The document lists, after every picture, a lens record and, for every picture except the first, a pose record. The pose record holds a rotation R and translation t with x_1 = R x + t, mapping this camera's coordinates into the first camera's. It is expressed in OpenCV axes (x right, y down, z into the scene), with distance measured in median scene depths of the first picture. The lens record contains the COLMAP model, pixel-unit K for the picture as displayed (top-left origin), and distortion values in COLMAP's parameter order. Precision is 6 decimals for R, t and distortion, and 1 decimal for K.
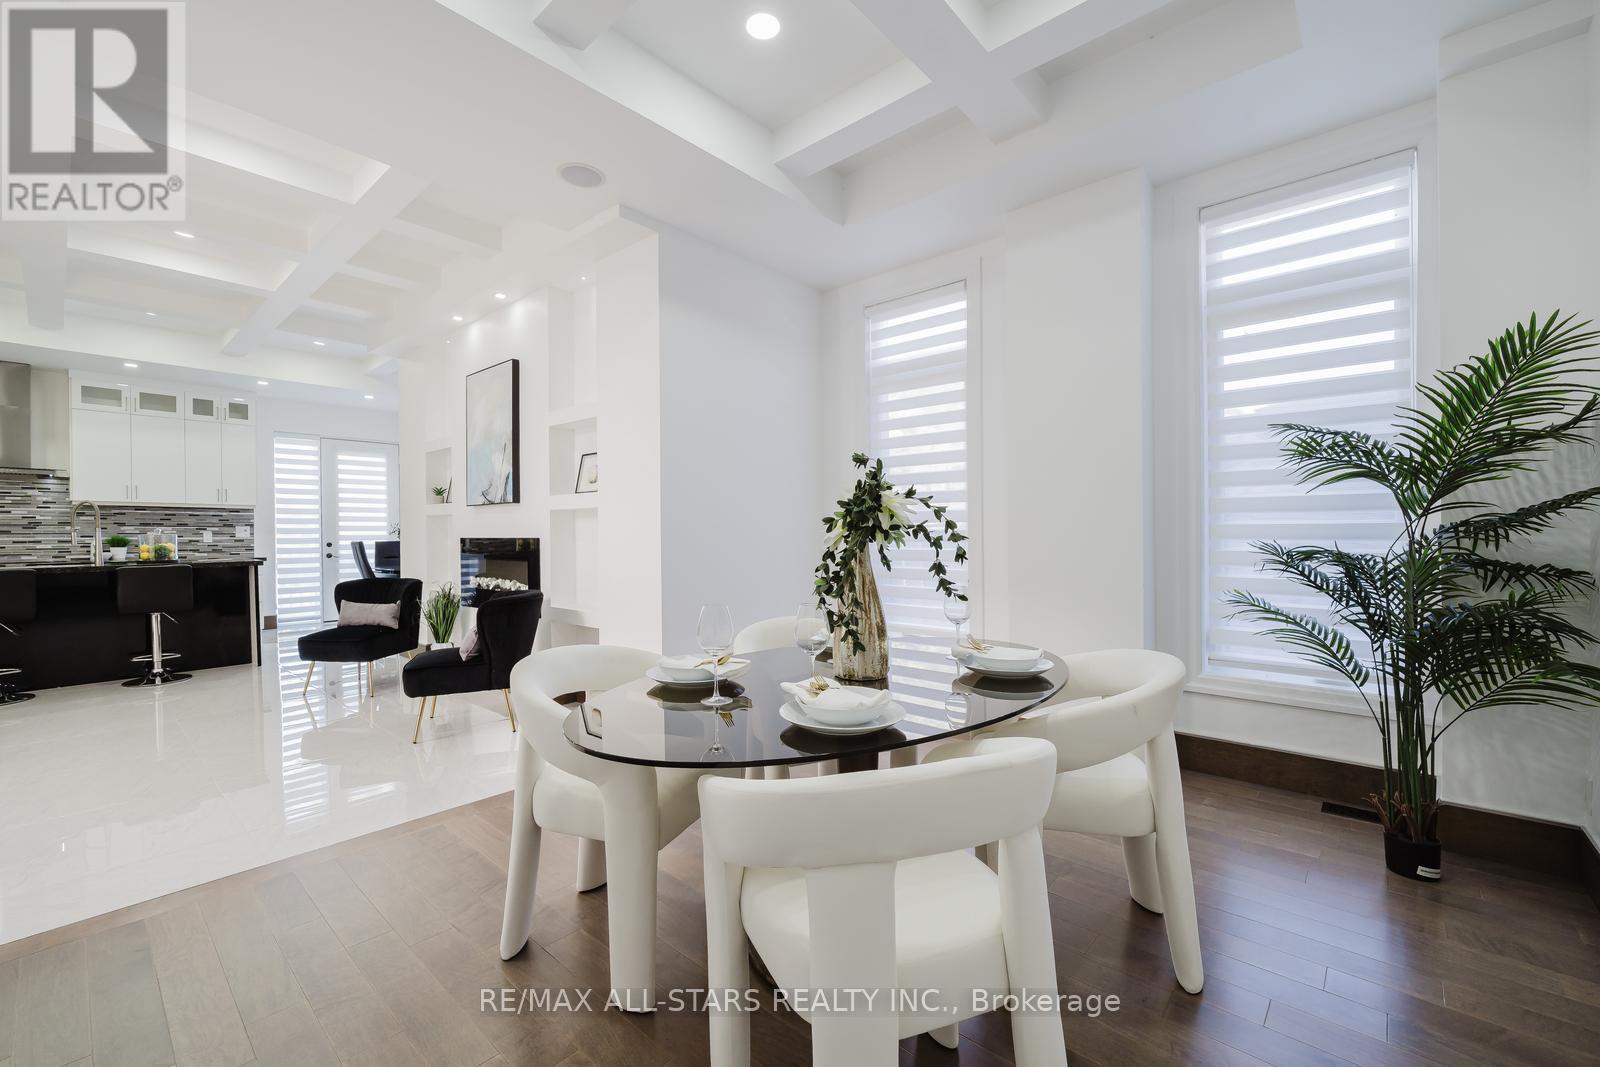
lens RADIAL K [[680.0, 0, 826.5], [0, 680.0, 542.7], [0, 0, 1]] dist [-0.000434, -0.001532]
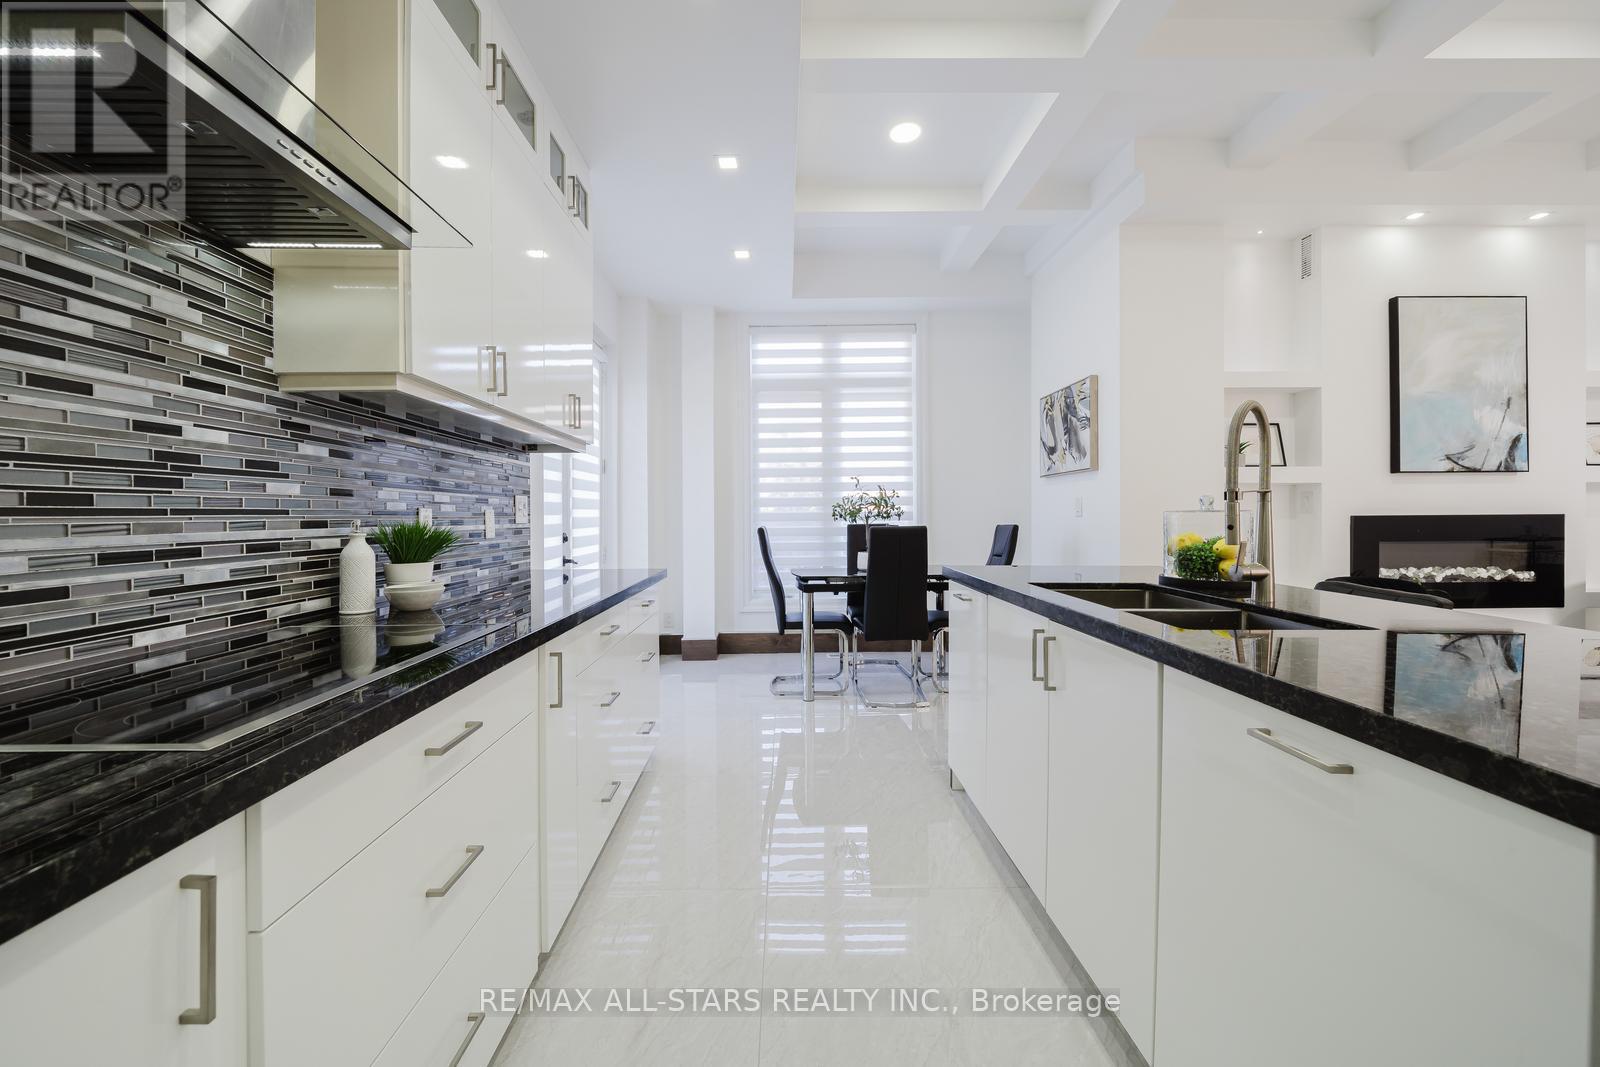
lens RADIAL K [[609.4, 0, 780.8], [0, 609.4, 520.7], [0, 0, 1]] dist [-0.002979, -0.000763]
pose [[0.754295, -0.009268, 0.656470, -1.036014], [0.012891, 0.999917, -0.000696, -0.007589], [-0.656409, 0.008988, 0.754352, 0.673535]]
